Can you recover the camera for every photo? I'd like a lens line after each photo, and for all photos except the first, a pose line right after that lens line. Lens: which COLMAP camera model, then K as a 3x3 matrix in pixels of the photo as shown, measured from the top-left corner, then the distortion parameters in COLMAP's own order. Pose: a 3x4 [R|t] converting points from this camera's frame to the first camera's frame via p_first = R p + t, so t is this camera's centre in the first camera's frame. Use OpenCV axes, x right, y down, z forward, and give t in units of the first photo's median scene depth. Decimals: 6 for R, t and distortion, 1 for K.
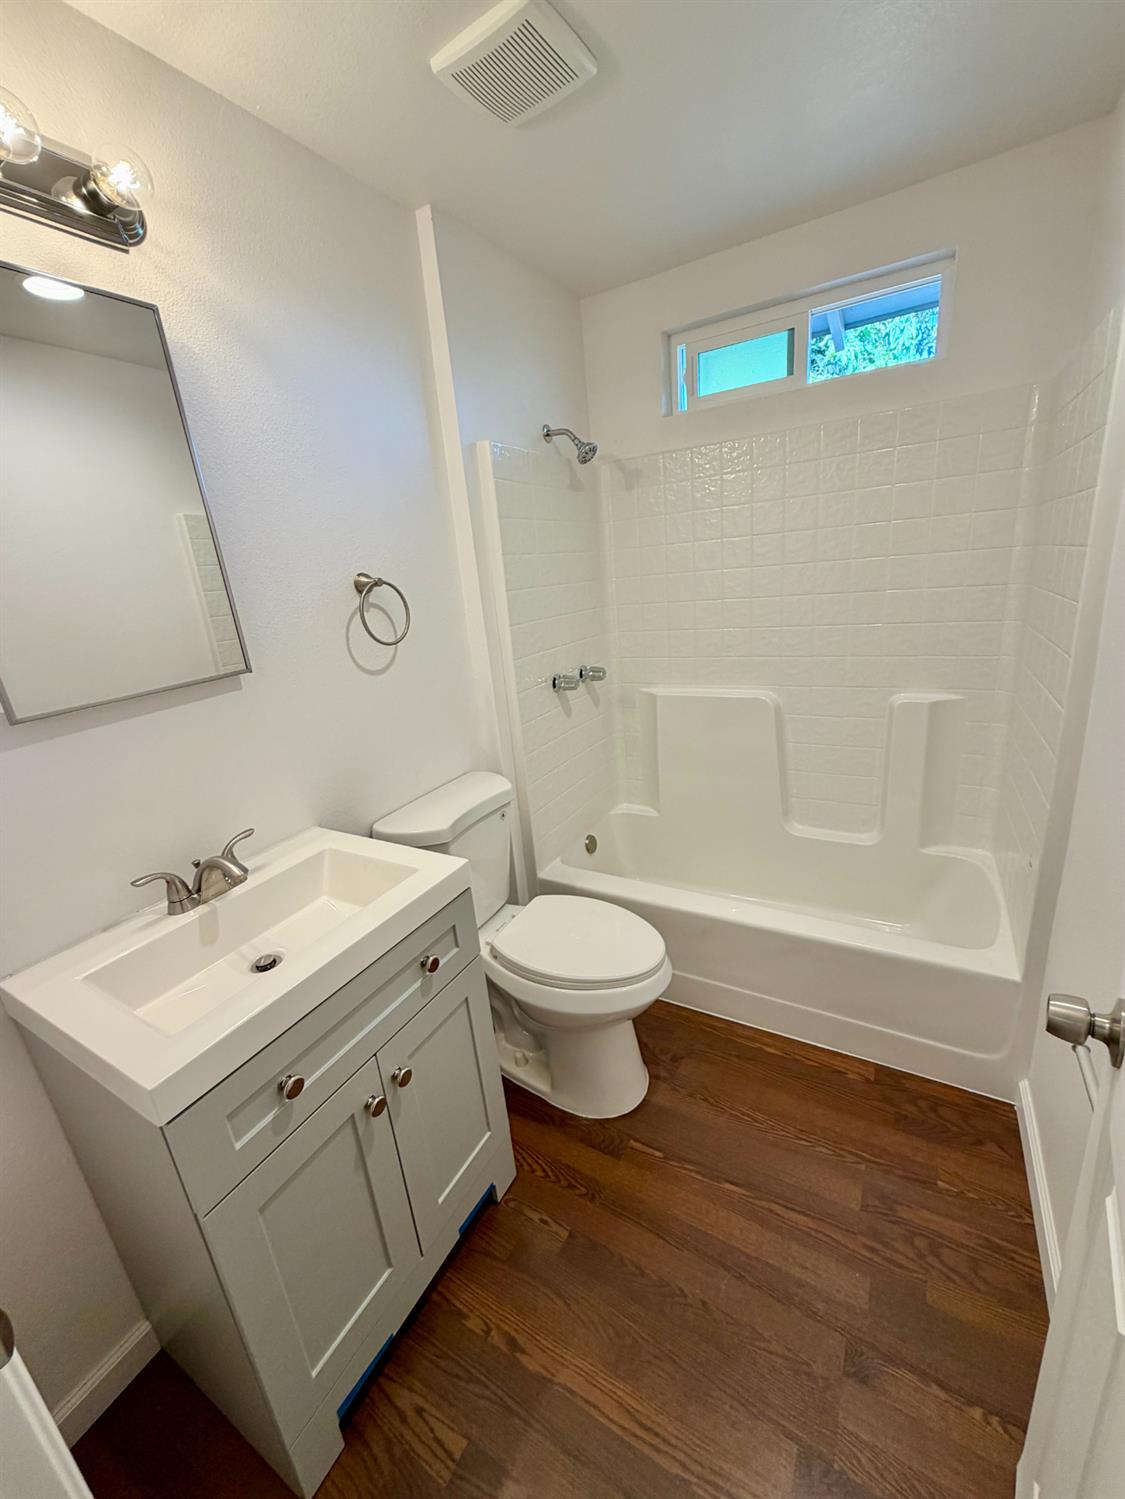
lens RADIAL K [[595.6, 0, 557.4], [0, 595.6, 745.7], [0, 0, 1]] dist [0.002640, -0.000067]
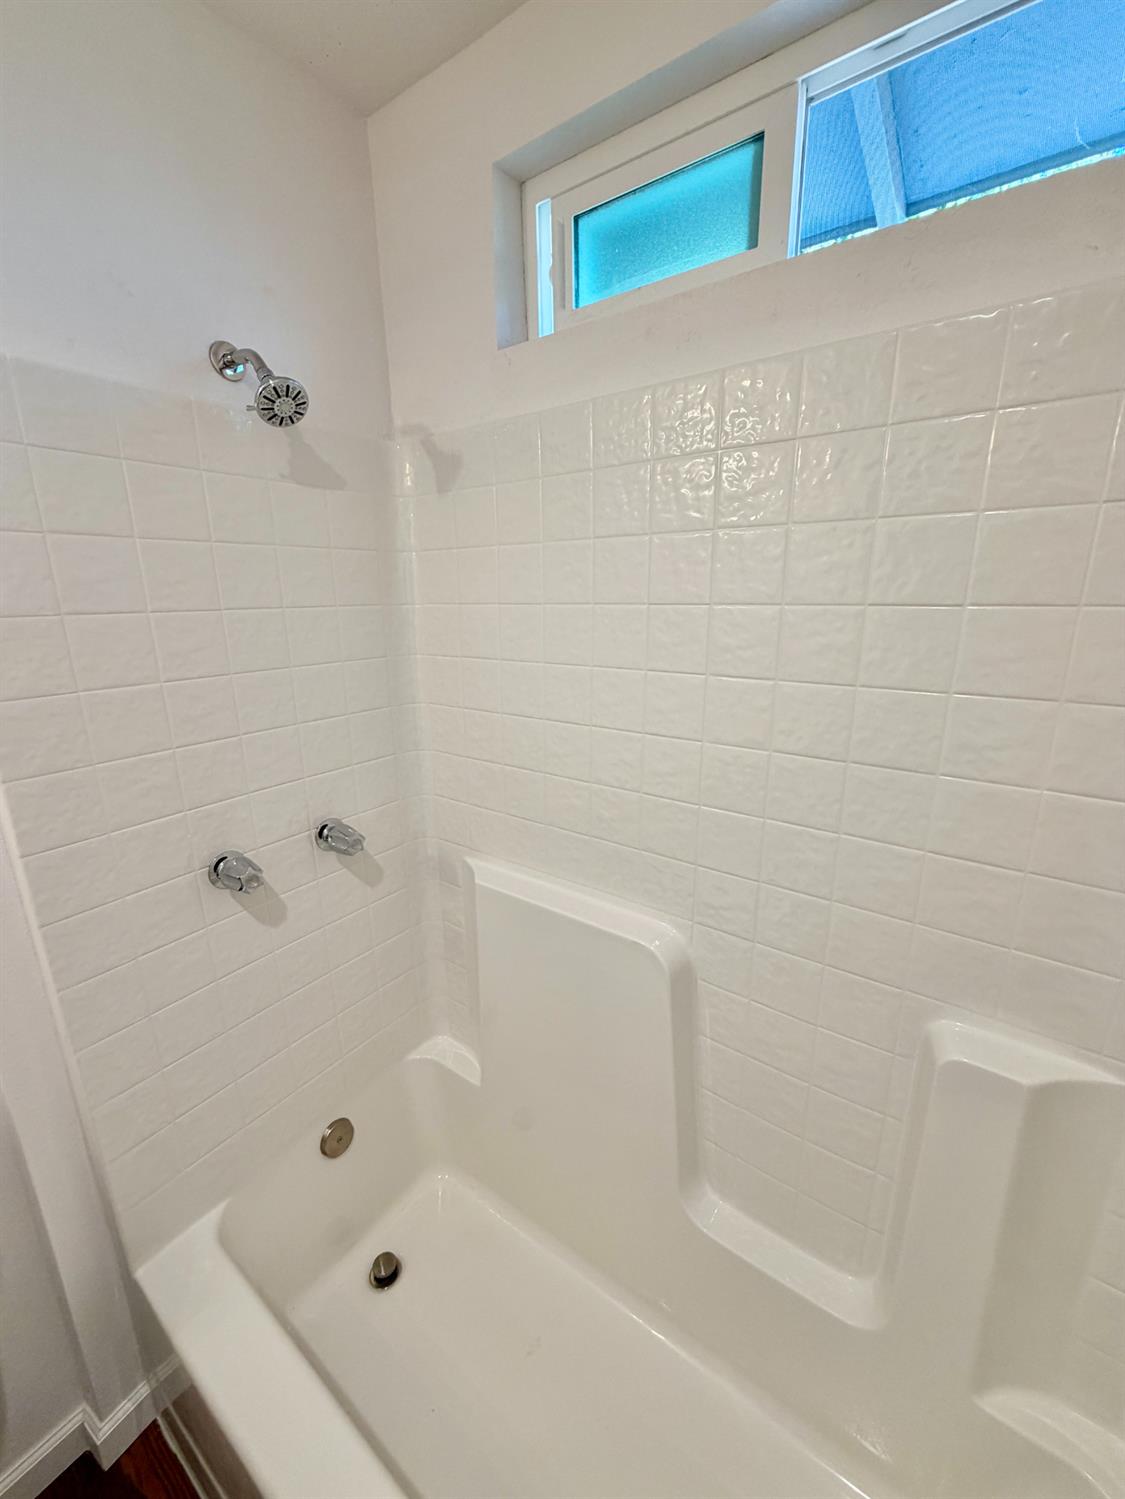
lens RADIAL K [[595.6, 0, 561.0], [0, 595.6, 743.9], [0, 0, 1]] dist [0.002640, -0.000067]
pose [[0.992614, 0.097135, -0.072674, 0.295206], [-0.099030, 0.994820, -0.022928, -0.222671], [0.070070, 0.029956, 0.997092, 0.525784]]
